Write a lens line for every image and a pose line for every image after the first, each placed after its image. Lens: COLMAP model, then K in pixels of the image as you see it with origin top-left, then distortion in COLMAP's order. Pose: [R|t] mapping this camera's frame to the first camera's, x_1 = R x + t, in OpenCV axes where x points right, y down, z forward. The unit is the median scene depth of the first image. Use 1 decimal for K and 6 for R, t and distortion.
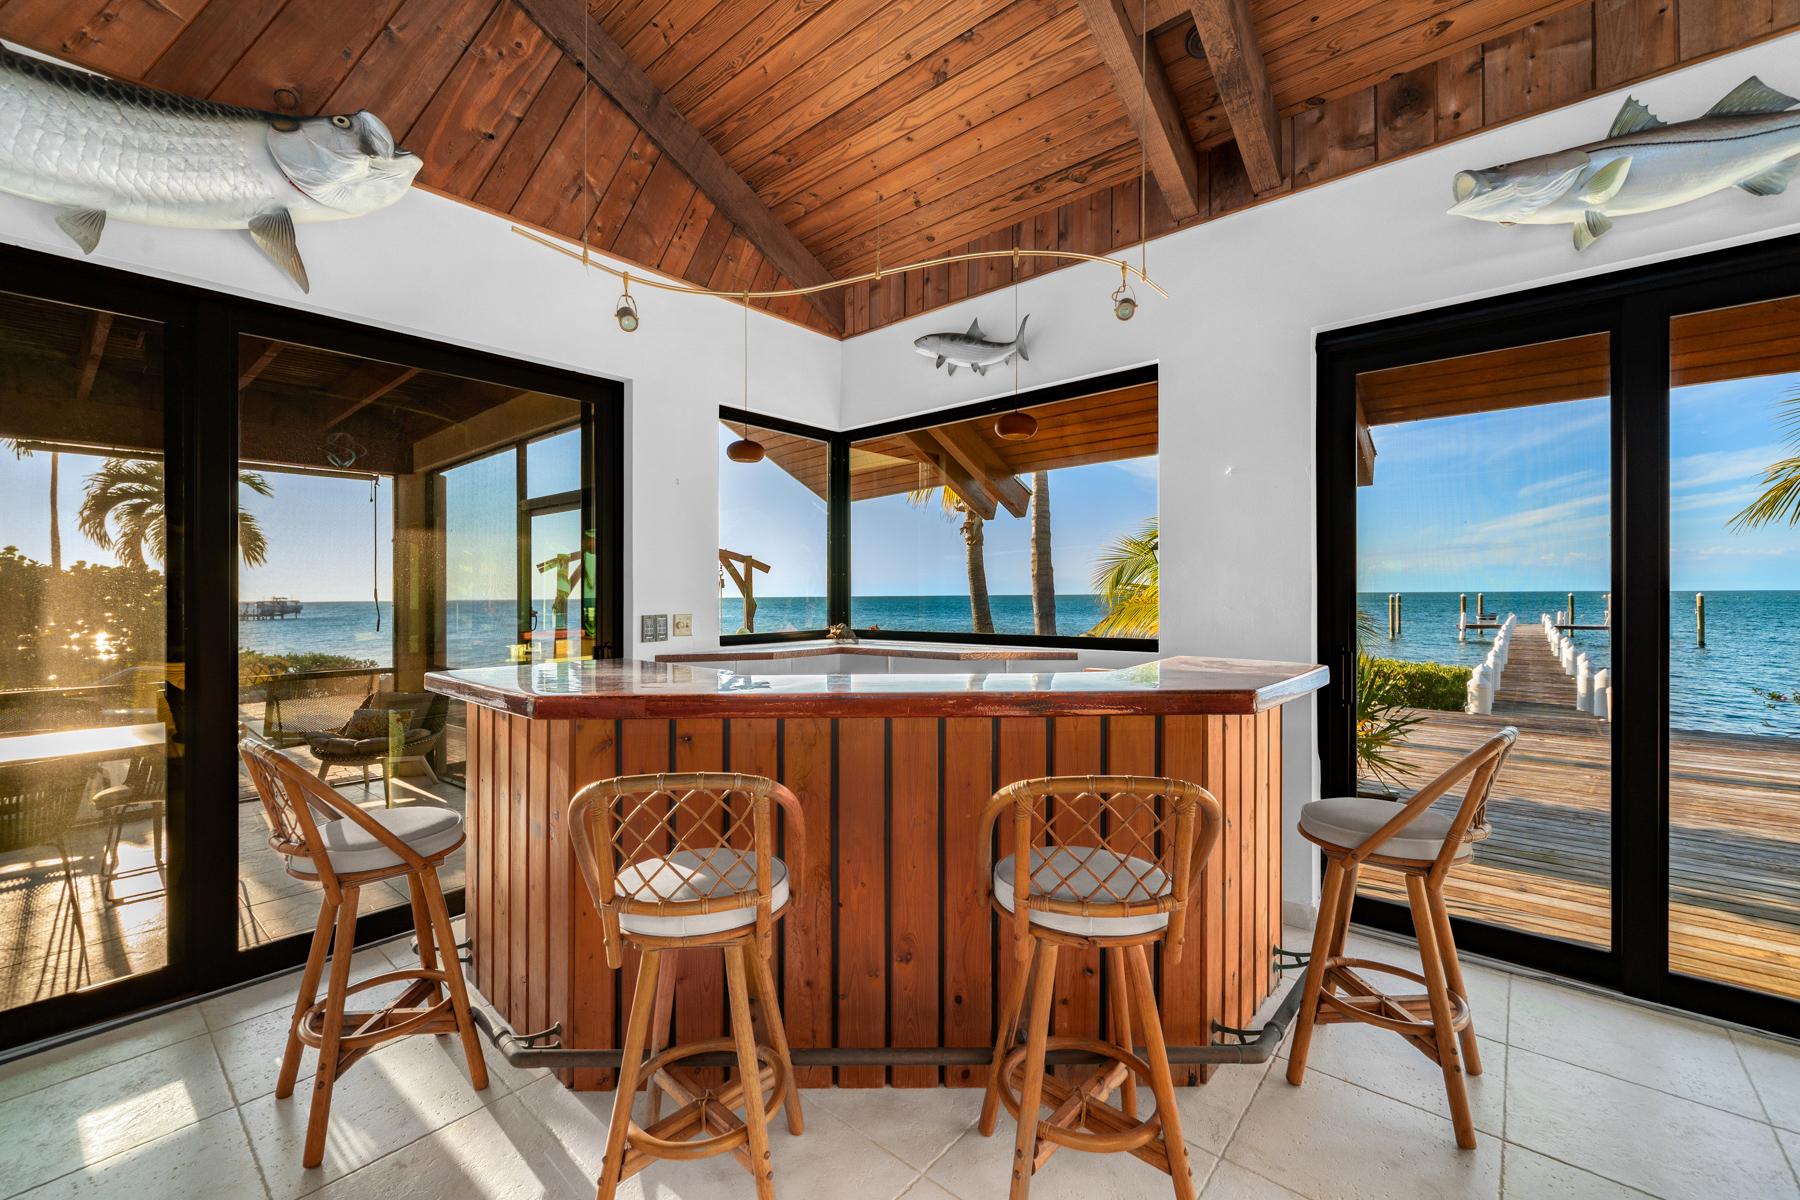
lens RADIAL K [[747.7, 0, 877.3], [0, 747.7, 594.7], [0, 0, 1]] dist [0.000384, 0.000120]
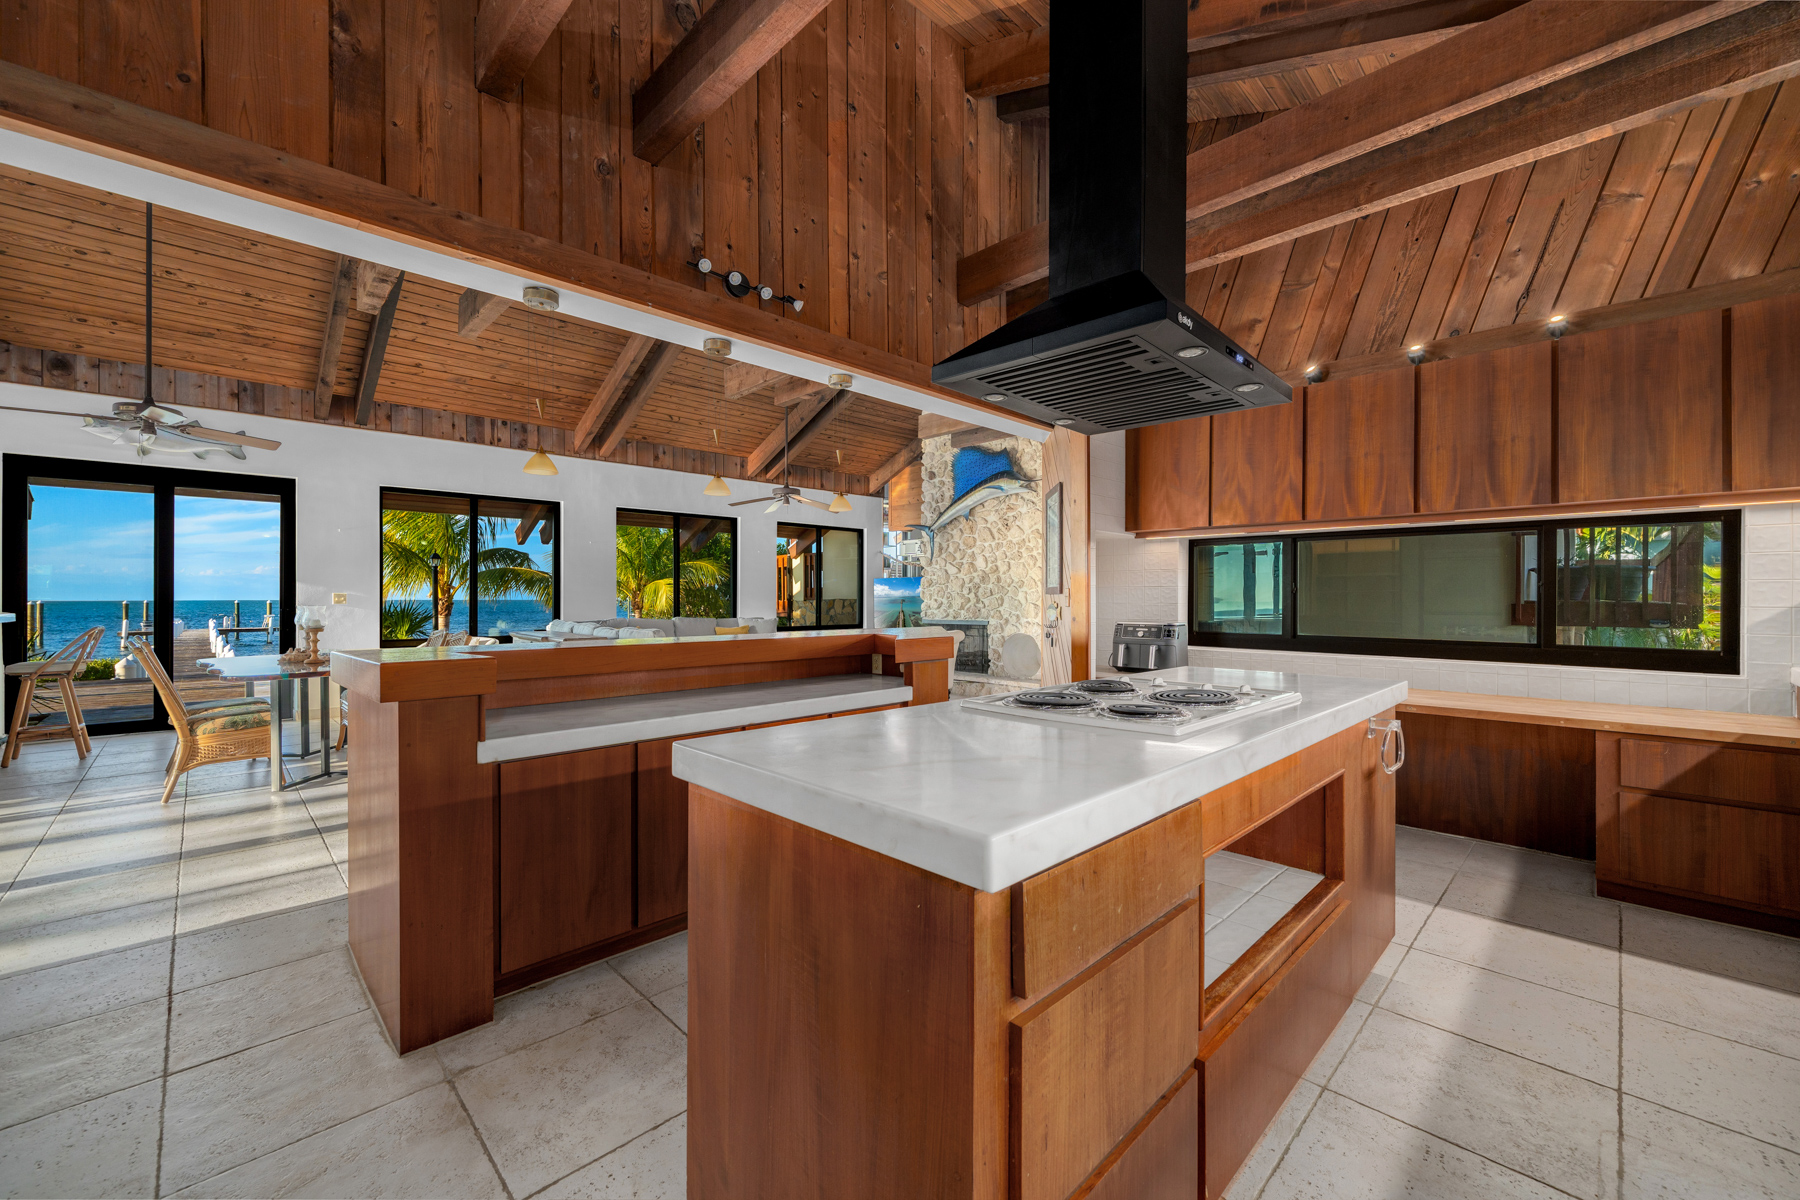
lens RADIAL K [[703.0, 0, 900.0], [0, 703.0, 600.0], [0, 0, 1]] dist [-0.000044, -0.000042]
pose [[0.060543, 0.003294, 0.998160, -0.881818], [-0.004607, 0.999985, -0.003021, 0.037246], [-0.998155, -0.004416, 0.060558, -1.171768]]
